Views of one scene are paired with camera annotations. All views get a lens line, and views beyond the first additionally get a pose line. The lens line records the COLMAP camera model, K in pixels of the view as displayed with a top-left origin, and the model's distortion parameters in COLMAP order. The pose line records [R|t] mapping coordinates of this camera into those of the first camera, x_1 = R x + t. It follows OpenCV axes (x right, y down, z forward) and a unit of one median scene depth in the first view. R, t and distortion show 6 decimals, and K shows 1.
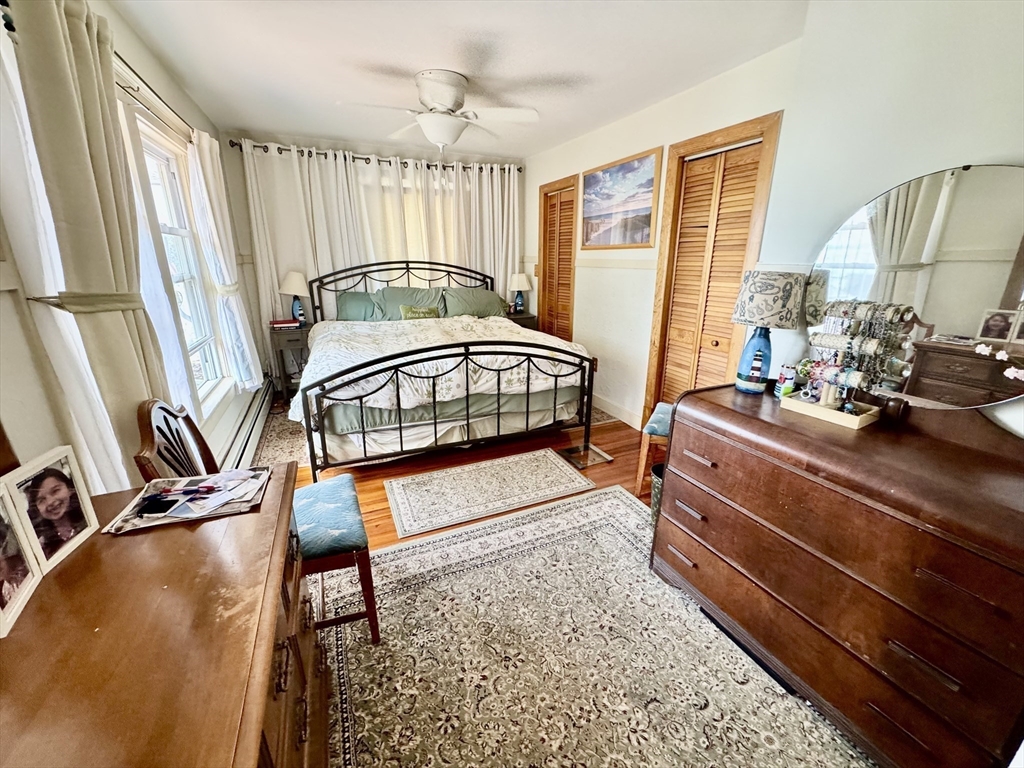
lens RADIAL K [[412.1, 0, 512.0], [0, 412.1, 384.0], [0, 0, 1]] dist [-0.000344, -0.000127]
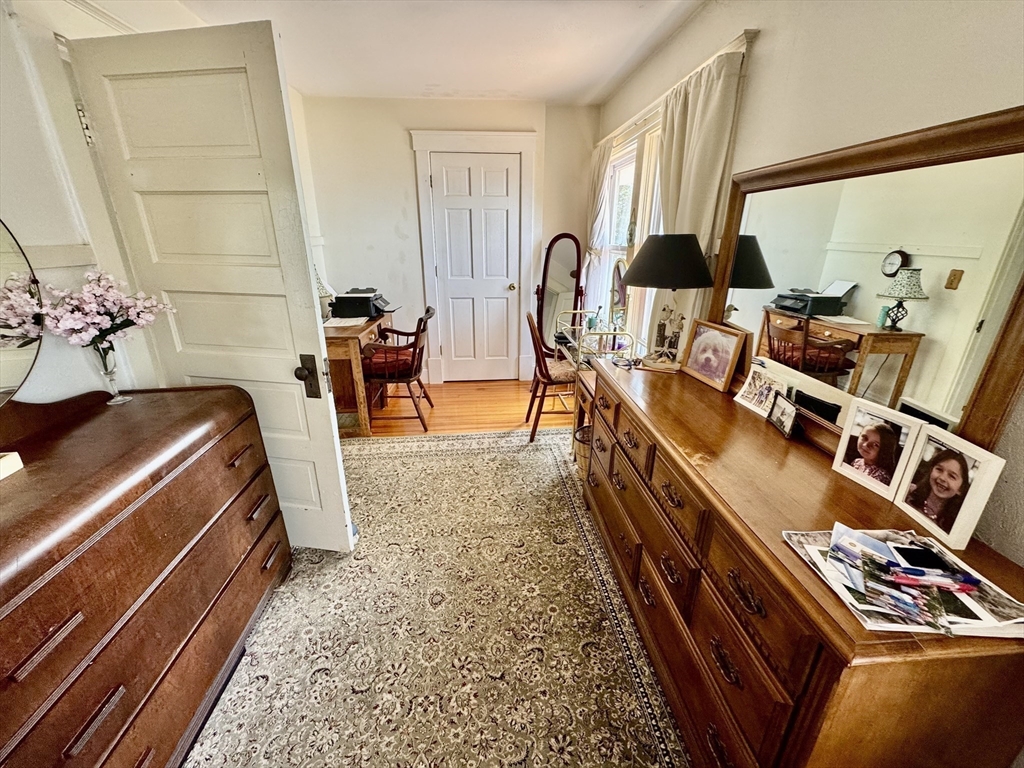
lens RADIAL K [[412.1, 0, 512.0], [0, 412.1, 384.0], [0, 0, 1]] dist [-0.000344, -0.000127]
pose [[-0.944068, -0.112971, 0.309795, -0.249383], [0.095439, 0.805662, 0.584637, -0.397221], [-0.315637, 0.581504, -0.749818, 1.277666]]
